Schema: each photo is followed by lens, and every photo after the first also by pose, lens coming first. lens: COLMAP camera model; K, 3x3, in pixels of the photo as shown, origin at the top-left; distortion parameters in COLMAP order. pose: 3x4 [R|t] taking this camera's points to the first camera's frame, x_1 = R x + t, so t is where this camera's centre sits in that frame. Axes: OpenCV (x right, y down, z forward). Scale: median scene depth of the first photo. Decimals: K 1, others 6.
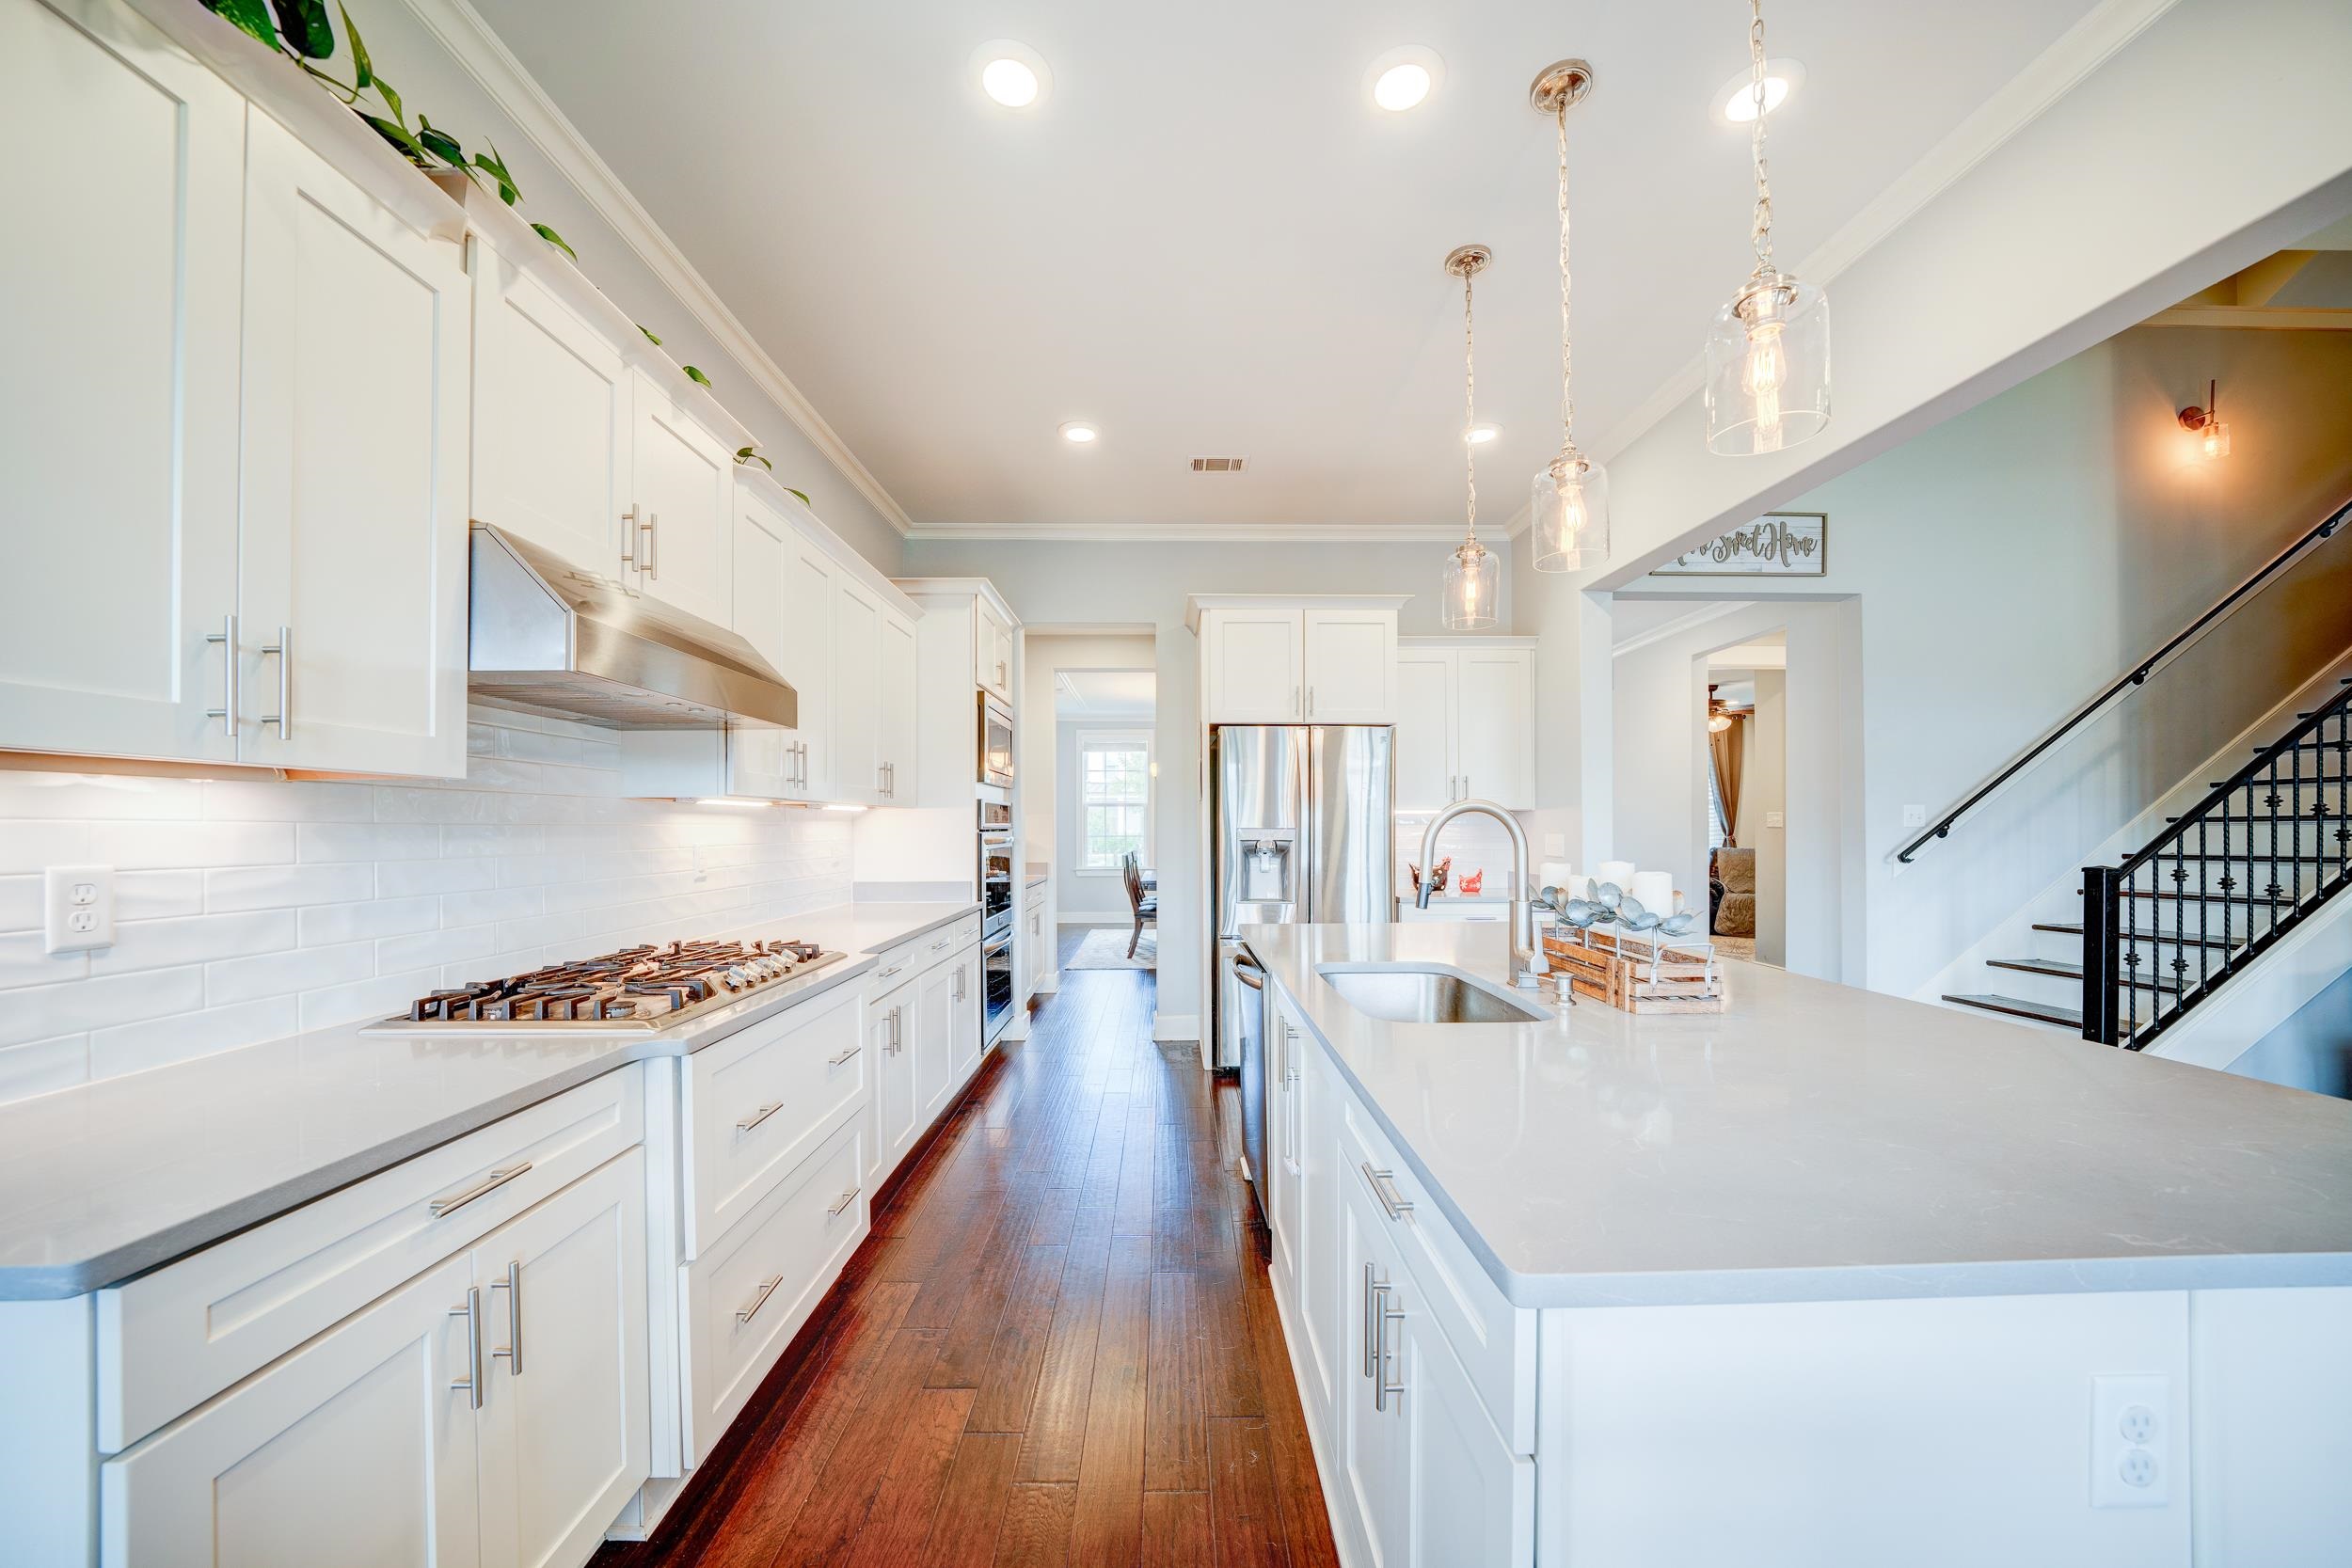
lens RADIAL K [[831.6, 0, 1169.6], [0, 831.6, 824.5], [0, 0, 1]] dist [-0.018372, 0.000065]
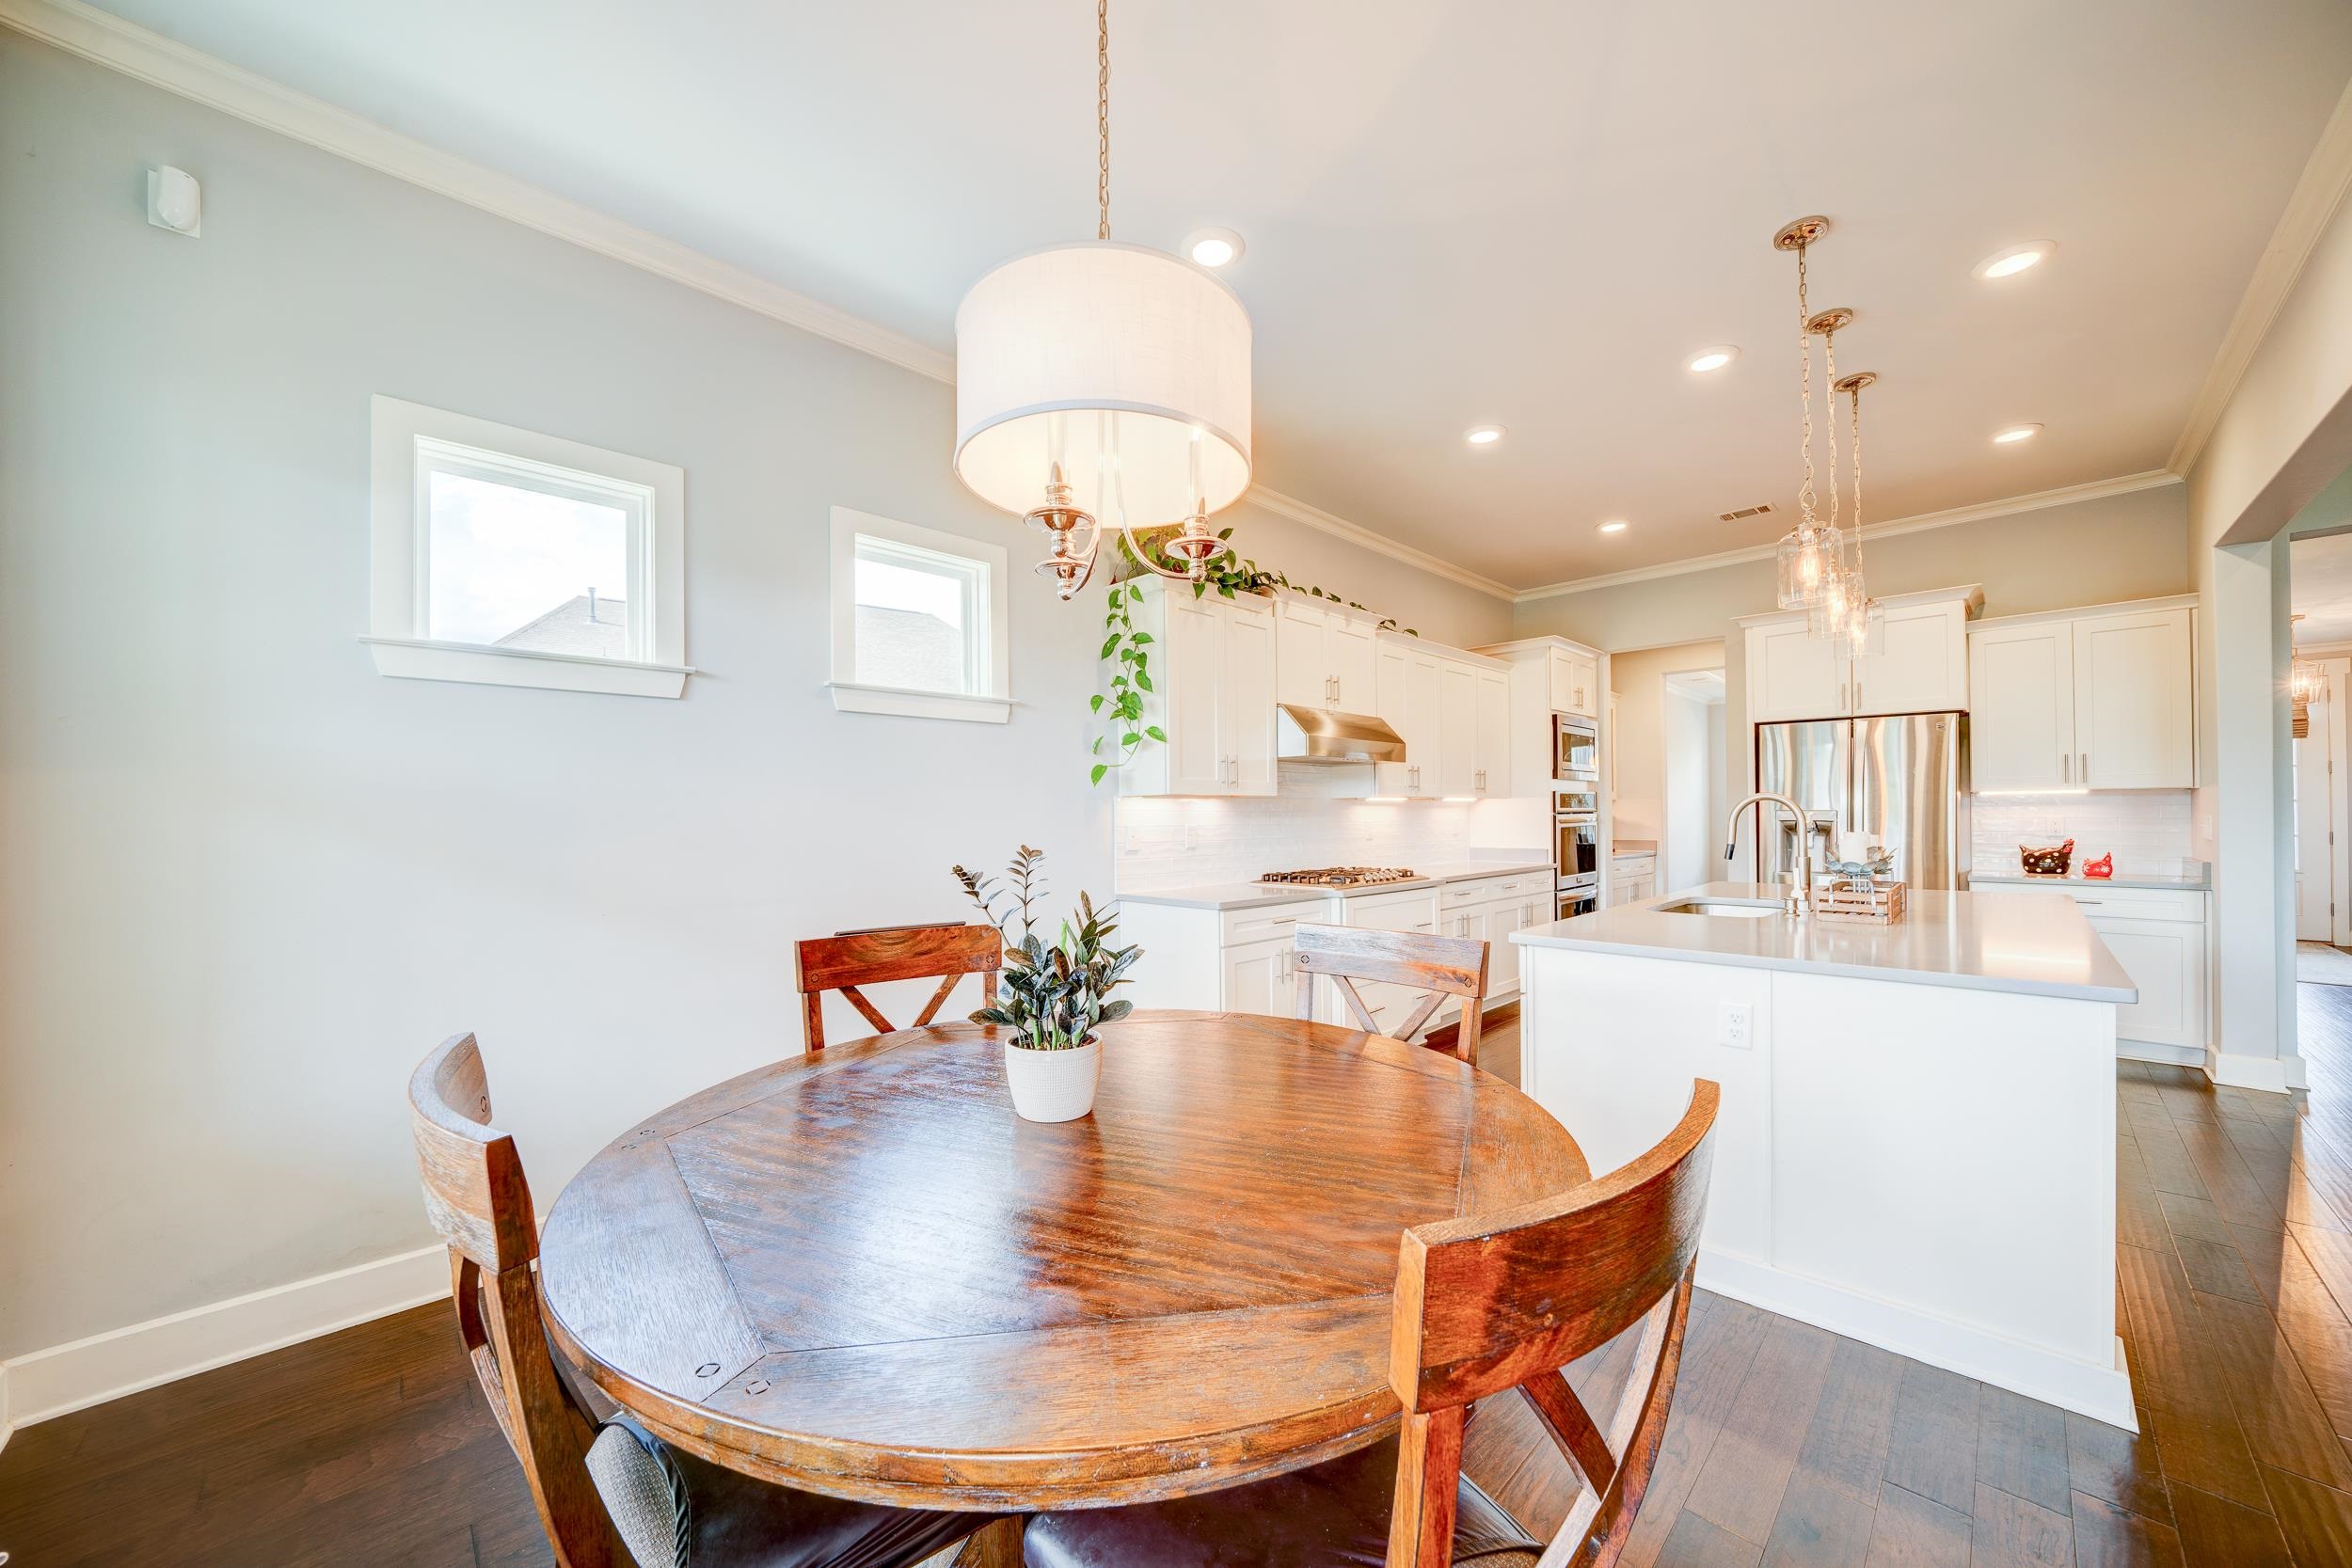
lens RADIAL K [[831.6, 0, 1169.6], [0, 831.6, 824.5], [0, 0, 1]] dist [-0.018372, 0.000065]
pose [[0.684951, 0.004273, -0.728577, 0.348639], [0.009863, 0.999837, 0.015137, -0.001681], [0.728523, -0.017554, 0.684797, -0.440798]]
